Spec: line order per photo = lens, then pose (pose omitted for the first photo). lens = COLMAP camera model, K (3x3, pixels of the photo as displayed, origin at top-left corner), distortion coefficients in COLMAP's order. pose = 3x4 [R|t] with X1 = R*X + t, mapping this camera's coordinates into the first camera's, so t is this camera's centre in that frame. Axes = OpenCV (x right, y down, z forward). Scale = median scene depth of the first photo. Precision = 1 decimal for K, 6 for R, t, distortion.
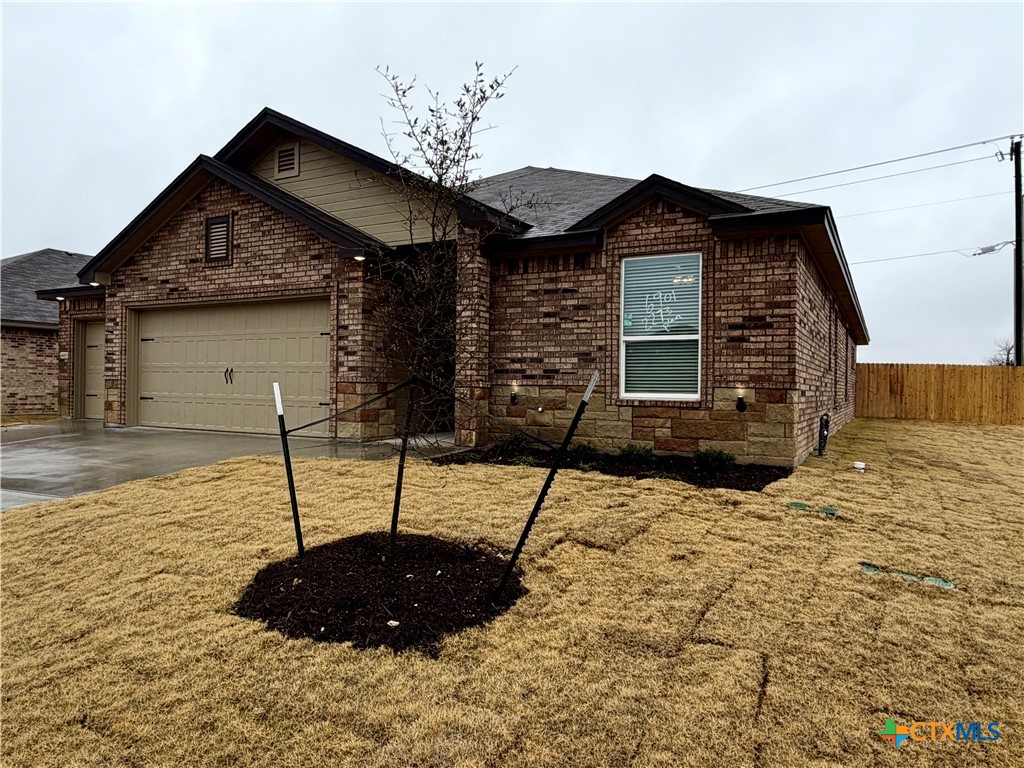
lens RADIAL K [[690.1, 0, 510.8], [0, 690.1, 376.2], [0, 0, 1]] dist [-0.006996, -0.001776]
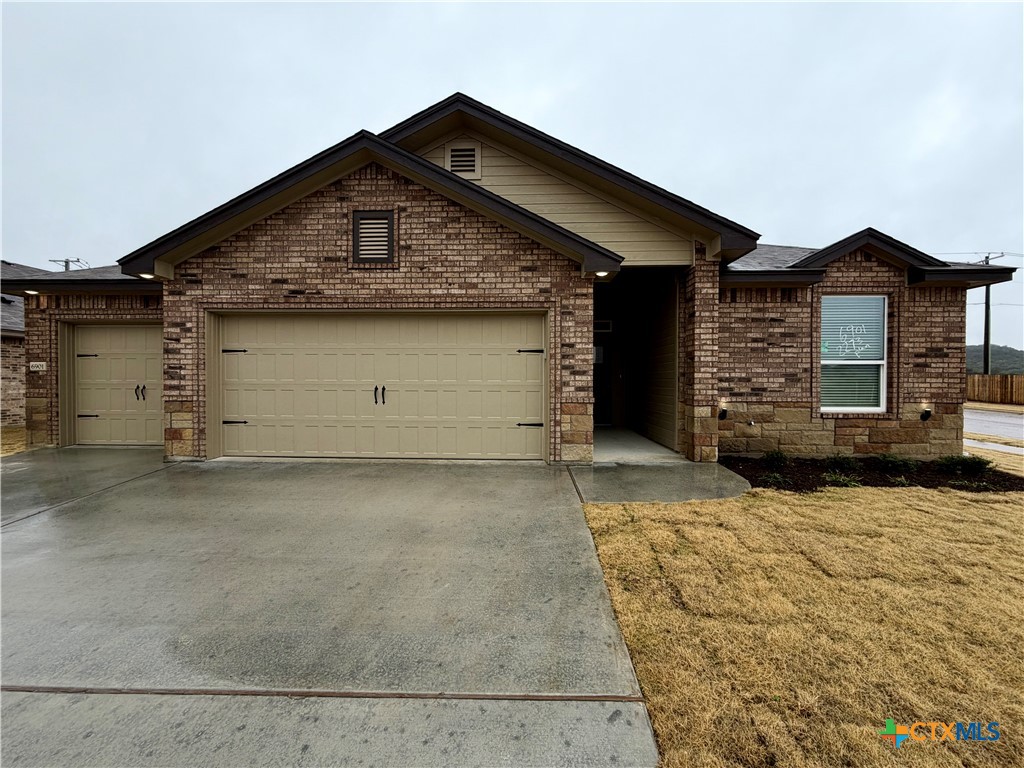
lens RADIAL K [[407.8, 0, 511.6], [0, 407.8, 380.2], [0, 0, 1]] dist [-0.000326, -0.000182]
pose [[0.896789, -0.011201, 0.442316, -0.567463], [0.002307, 0.999784, 0.020641, -0.034760], [-0.442452, -0.017490, 0.896622, 0.530910]]
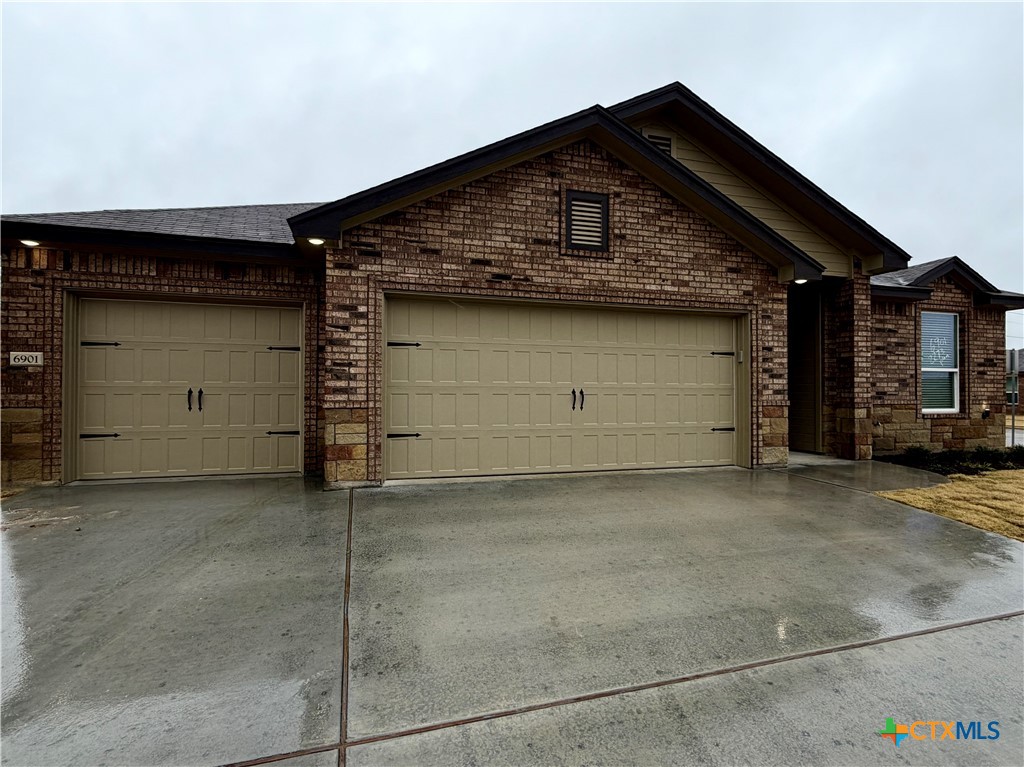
lens RADIAL K [[530.5, 0, 516.1], [0, 530.5, 377.9], [0, 0, 1]] dist [0.001031, -0.000944]
pose [[0.704908, 0.007001, 0.709264, -1.022473], [-0.005163, 0.999975, -0.004740, -0.025150], [-0.709279, -0.000321, 0.704927, 0.731399]]
